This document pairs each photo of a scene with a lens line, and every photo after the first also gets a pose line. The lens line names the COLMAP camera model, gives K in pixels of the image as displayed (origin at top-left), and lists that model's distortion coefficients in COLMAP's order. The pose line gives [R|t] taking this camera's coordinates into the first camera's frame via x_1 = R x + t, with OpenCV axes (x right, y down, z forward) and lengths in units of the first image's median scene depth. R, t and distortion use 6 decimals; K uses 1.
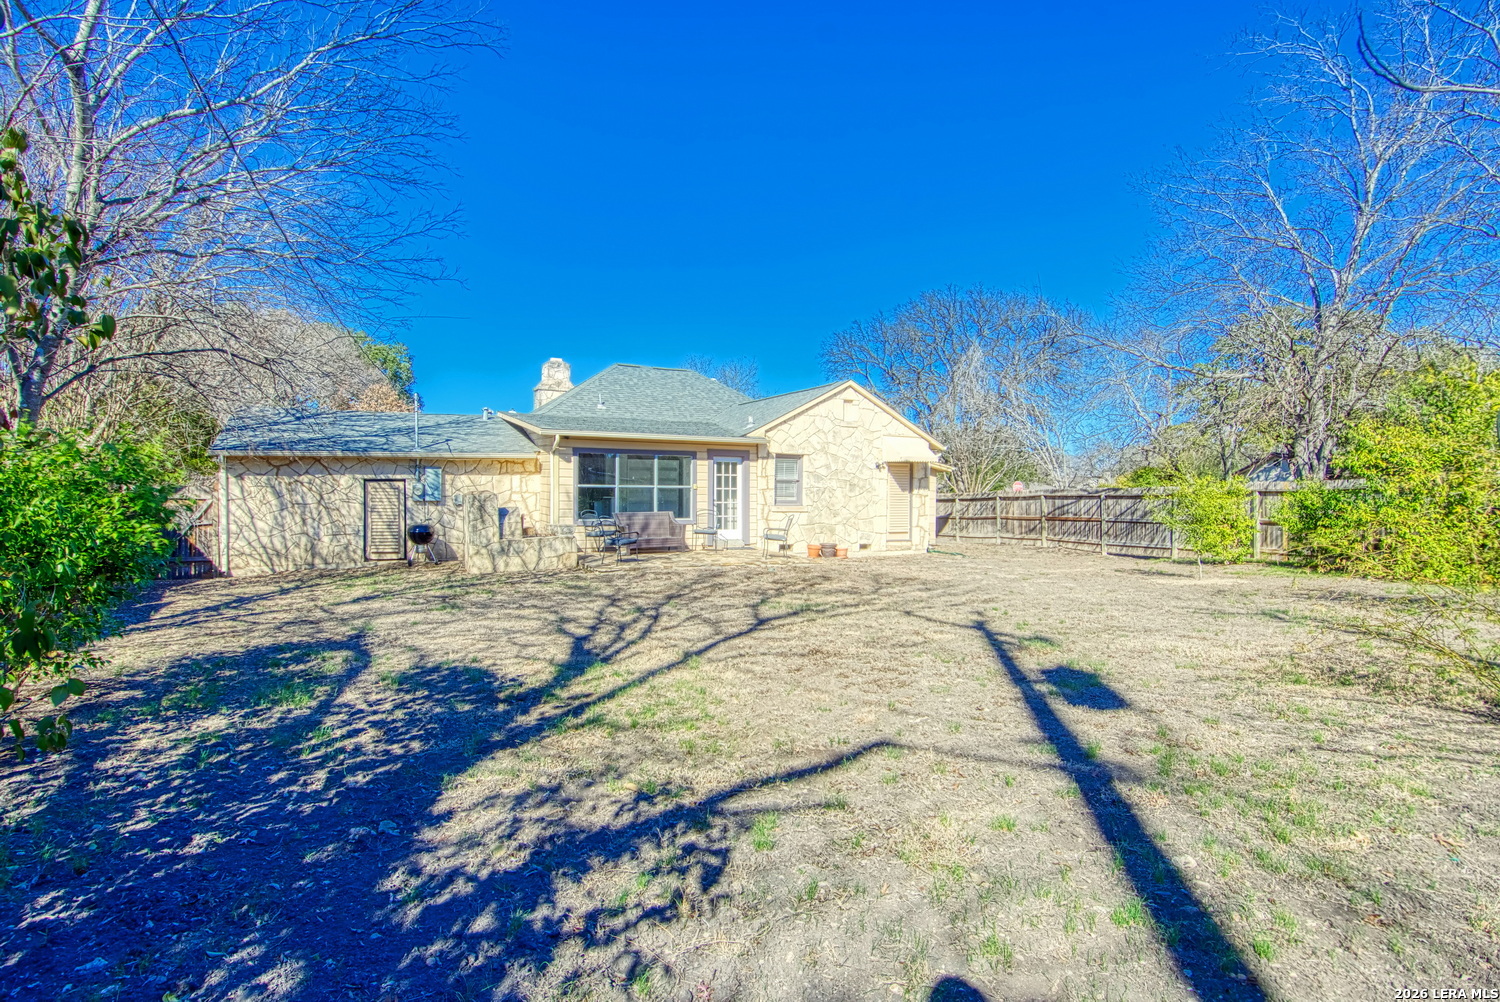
lens RADIAL K [[797.0, 0, 750.7], [0, 797.0, 501.4], [0, 0, 1]] dist [0.005740, -0.000101]
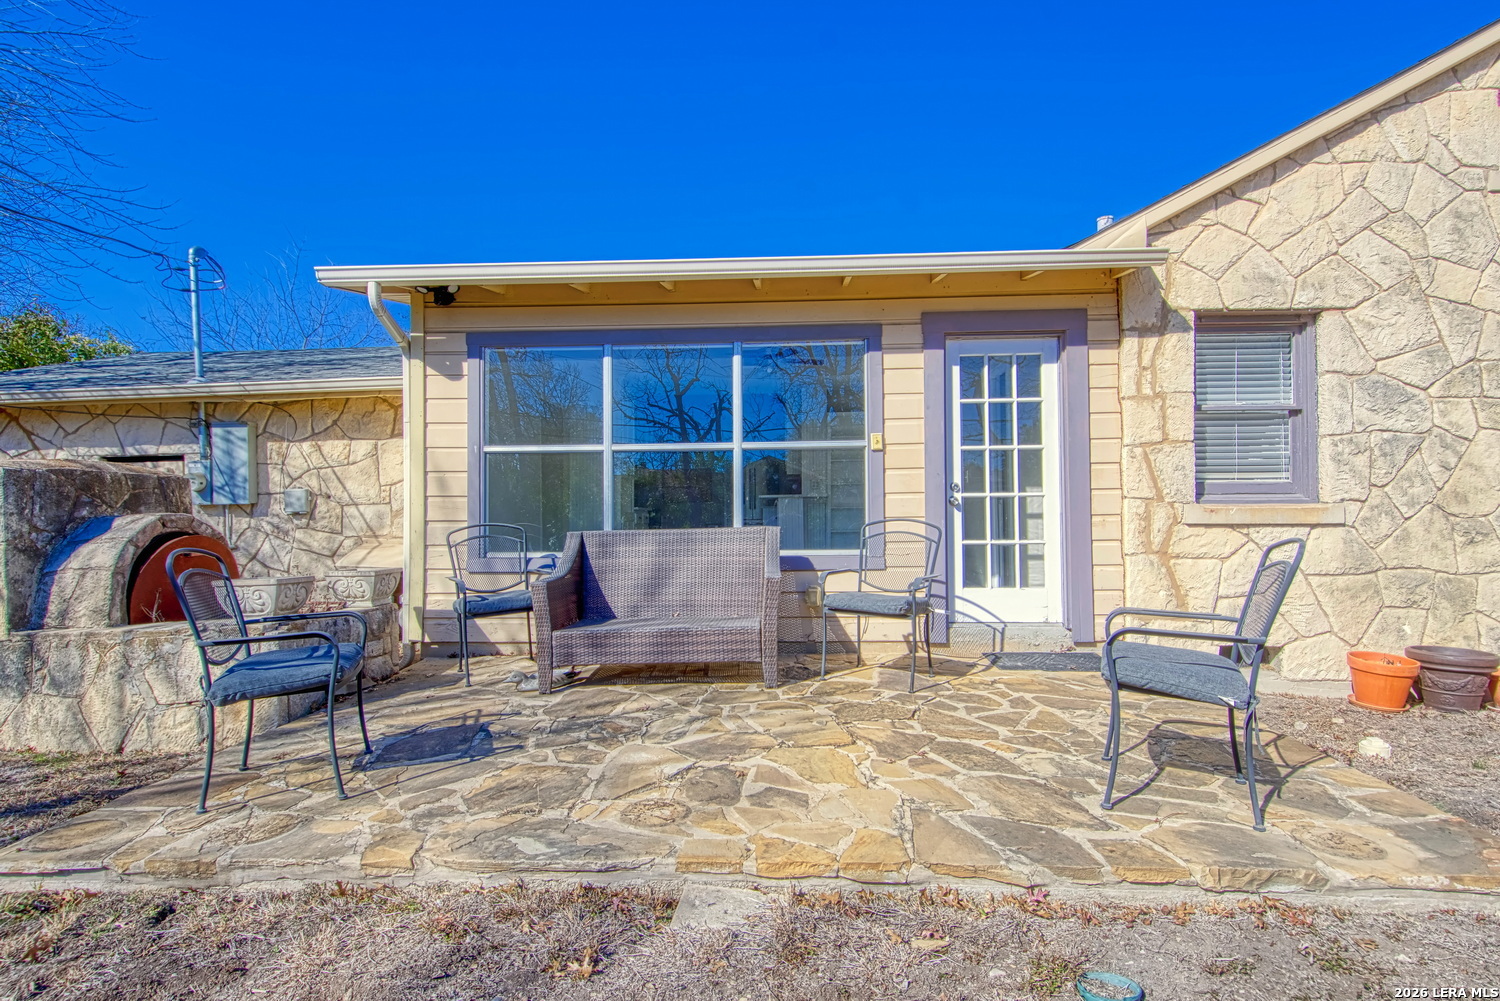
lens RADIAL K [[797.0, 0, 742.3], [0, 797.0, 508.8], [0, 0, 1]] dist [0.005740, -0.000101]
pose [[0.863318, -0.020074, -0.504261, 0.034772], [0.011531, 0.999732, -0.020056, 0.011407], [0.504528, 0.011501, 0.863319, 0.702558]]
